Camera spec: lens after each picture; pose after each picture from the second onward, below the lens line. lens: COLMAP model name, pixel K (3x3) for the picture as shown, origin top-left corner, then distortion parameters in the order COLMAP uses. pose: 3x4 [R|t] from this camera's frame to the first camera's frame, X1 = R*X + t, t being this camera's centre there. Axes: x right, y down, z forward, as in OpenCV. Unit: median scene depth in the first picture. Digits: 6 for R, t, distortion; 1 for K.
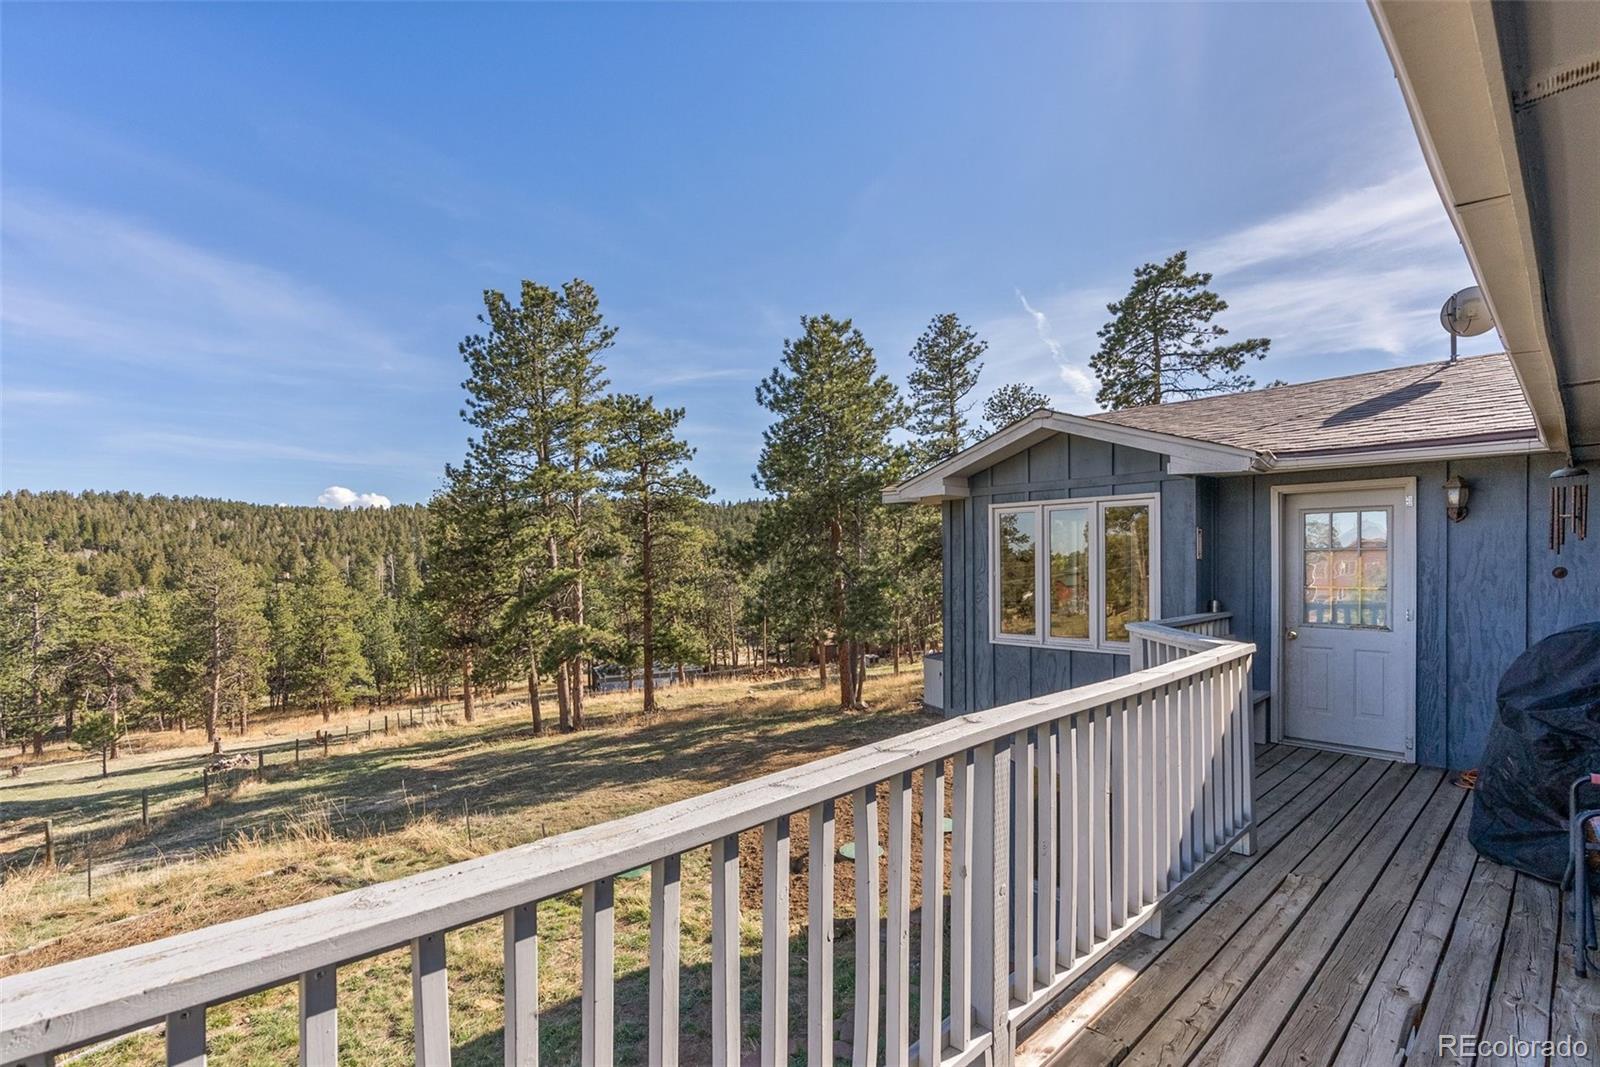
lens RADIAL K [[758.7, 0, 793.2], [0, 758.7, 579.5], [0, 0, 1]] dist [0.001219, 0.001323]
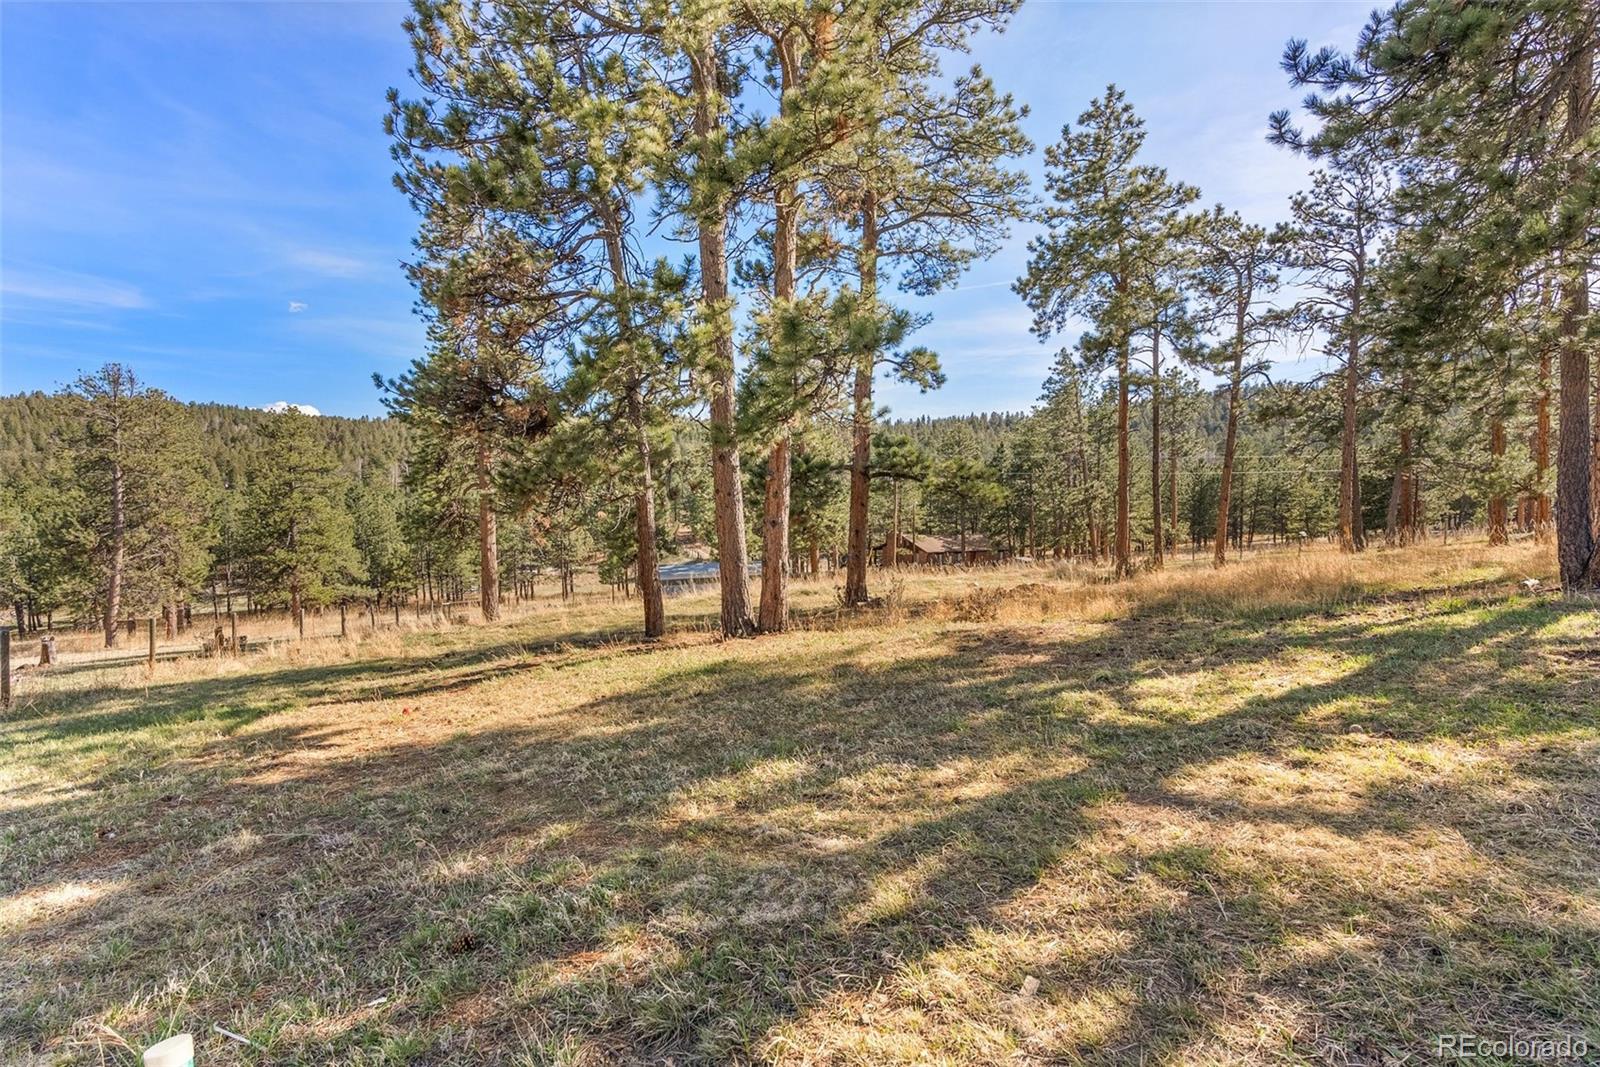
lens RADIAL K [[743.8, 0, 800.0], [0, 743.8, 533.5], [0, 0, 1]] dist [-0.000781, 0.000694]
pose [[0.999628, 0.026407, -0.006831, -0.250171], [-0.026187, 0.999191, 0.030514, 0.127933], [0.007631, -0.030324, 0.999511, 0.579370]]
